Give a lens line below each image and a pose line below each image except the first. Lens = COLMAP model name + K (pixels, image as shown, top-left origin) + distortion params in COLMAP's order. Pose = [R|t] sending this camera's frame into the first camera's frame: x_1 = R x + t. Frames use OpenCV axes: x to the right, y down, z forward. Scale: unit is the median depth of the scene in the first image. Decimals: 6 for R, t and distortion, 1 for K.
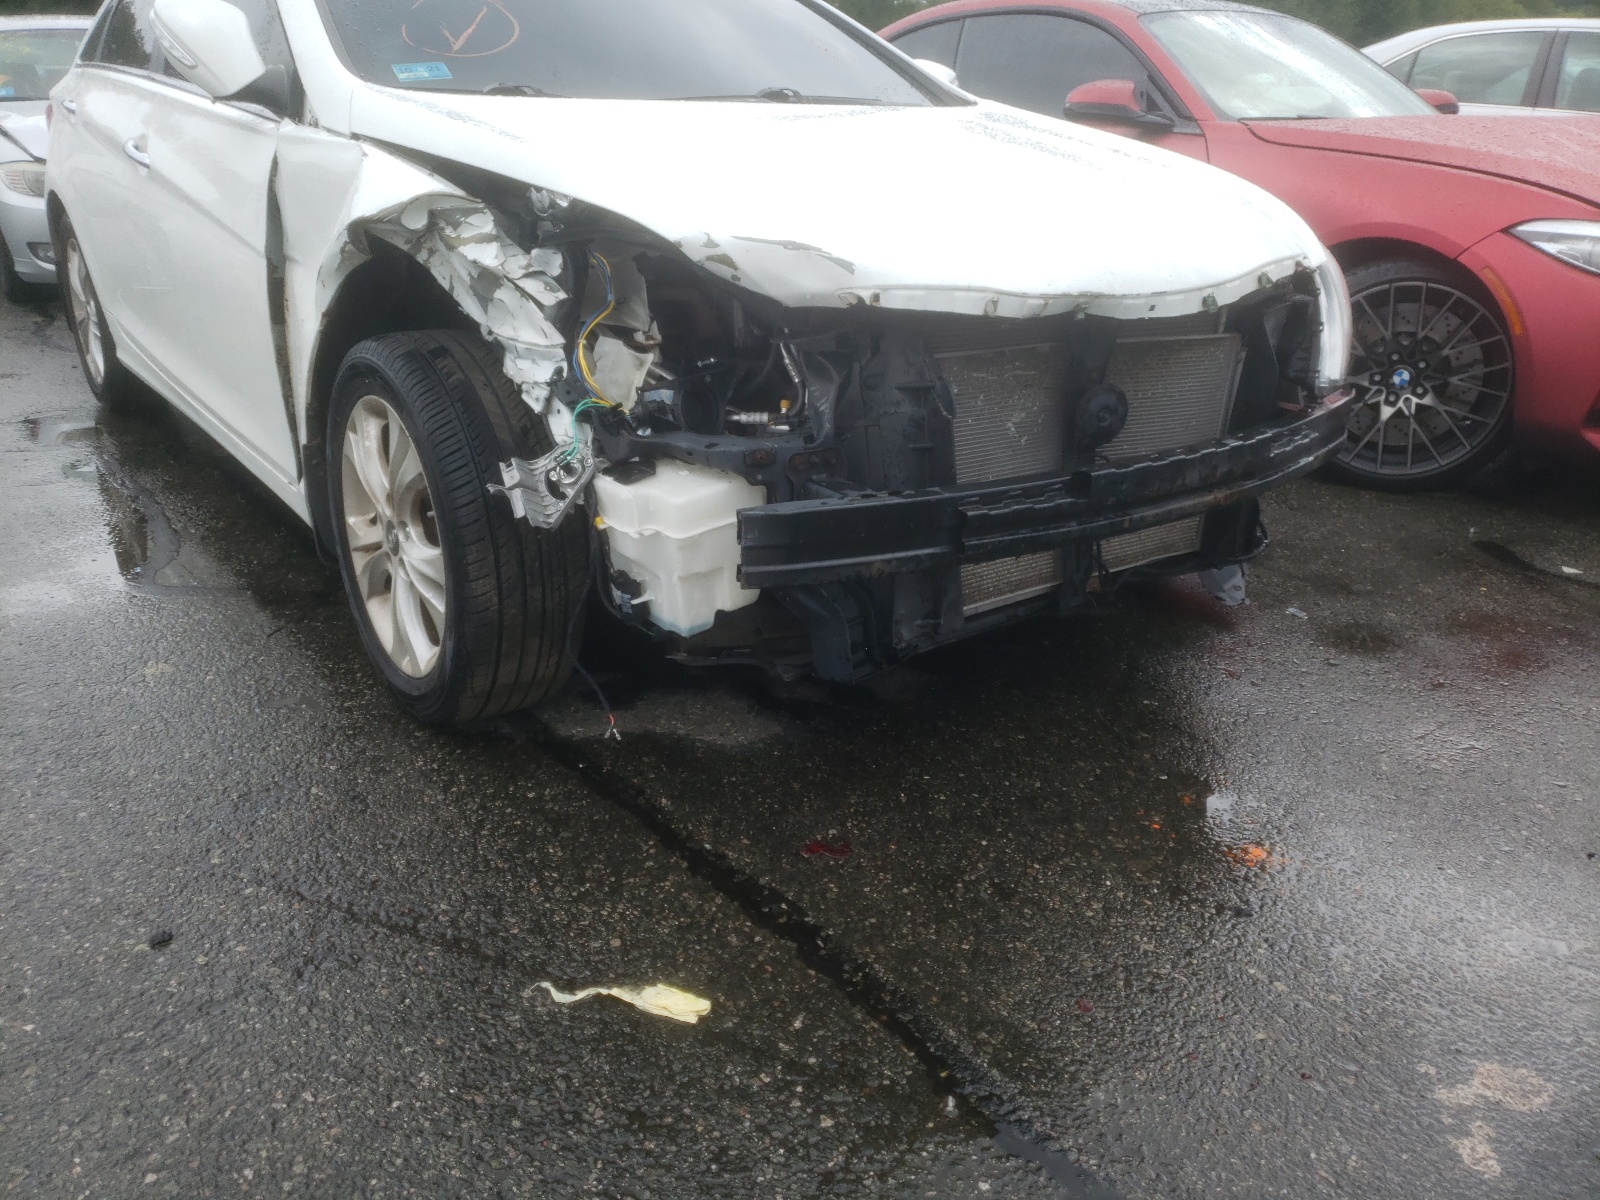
lens RADIAL K [[1168.8, 0, 800.0], [0, 1168.8, 600.0], [0, 0, 1]] dist [0.076646, -0.065213]
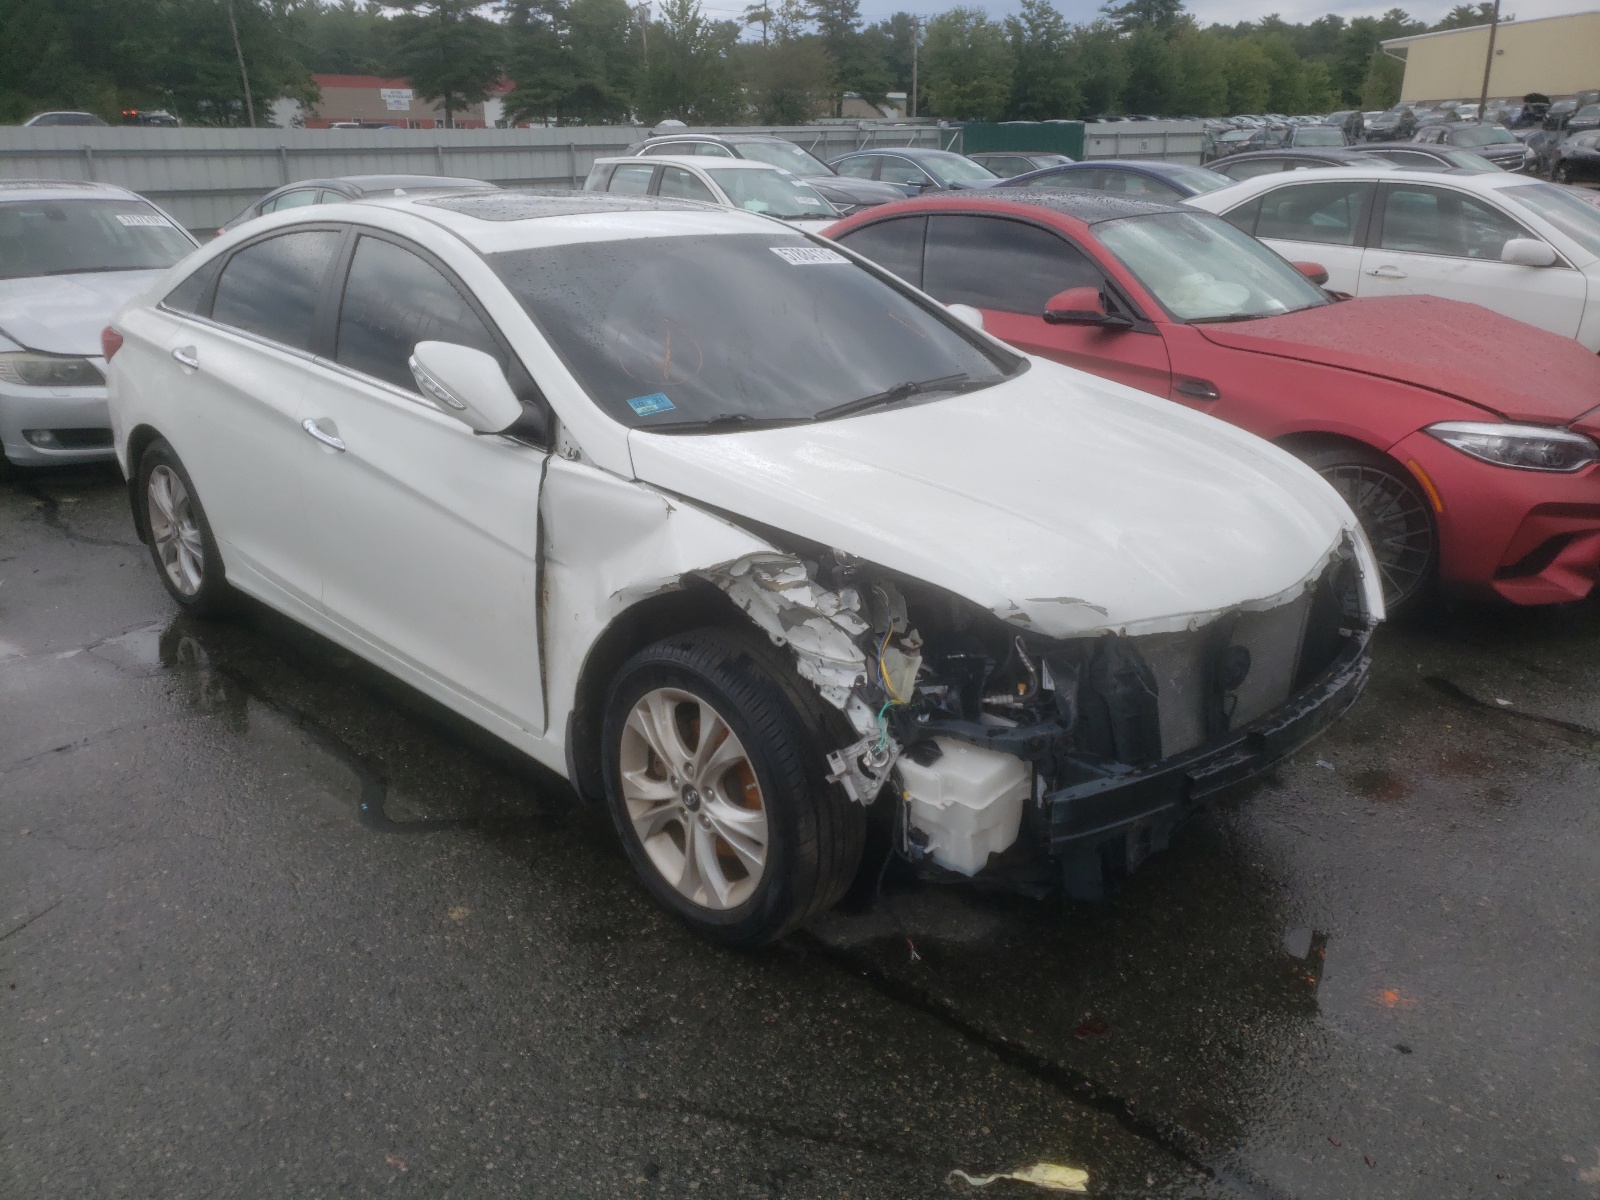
lens RADIAL K [[1168.8, 0, 800.0], [0, 1168.8, 600.0], [0, 0, 1]] dist [0.076646, -0.065213]
pose [[0.988962, -0.066495, 0.132411, -0.432846], [0.071023, 0.997031, -0.029762, -0.245442], [-0.130038, 0.038838, 0.990748, -0.285300]]
